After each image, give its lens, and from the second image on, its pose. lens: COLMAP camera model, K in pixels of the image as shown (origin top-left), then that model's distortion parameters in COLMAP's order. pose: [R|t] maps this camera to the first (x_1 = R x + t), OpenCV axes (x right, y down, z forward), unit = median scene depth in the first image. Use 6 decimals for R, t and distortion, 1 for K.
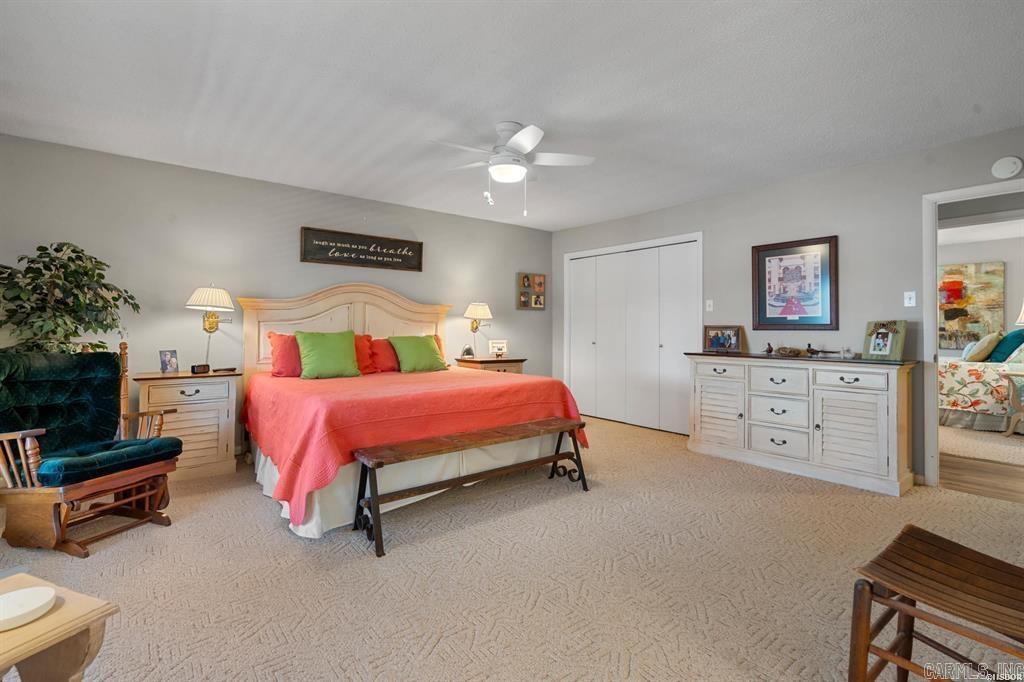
lens RADIAL K [[472.8, 0, 515.8], [0, 472.8, 337.8], [0, 0, 1]] dist [0.002554, 0.001013]
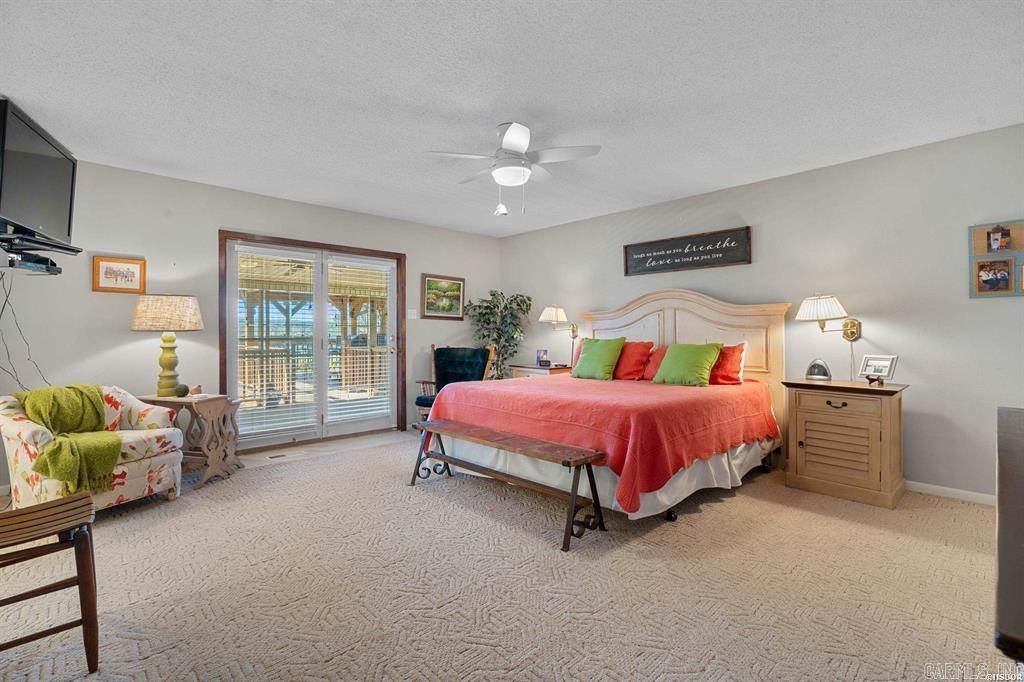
lens RADIAL K [[474.8, 0, 509.1], [0, 474.8, 345.7], [0, 0, 1]] dist [-0.000546, 0.000521]
pose [[0.098190, 0.017415, -0.995015, 0.469848], [-0.020702, 0.999666, 0.015454, -0.005492], [0.994952, 0.019081, 0.098518, 0.446563]]
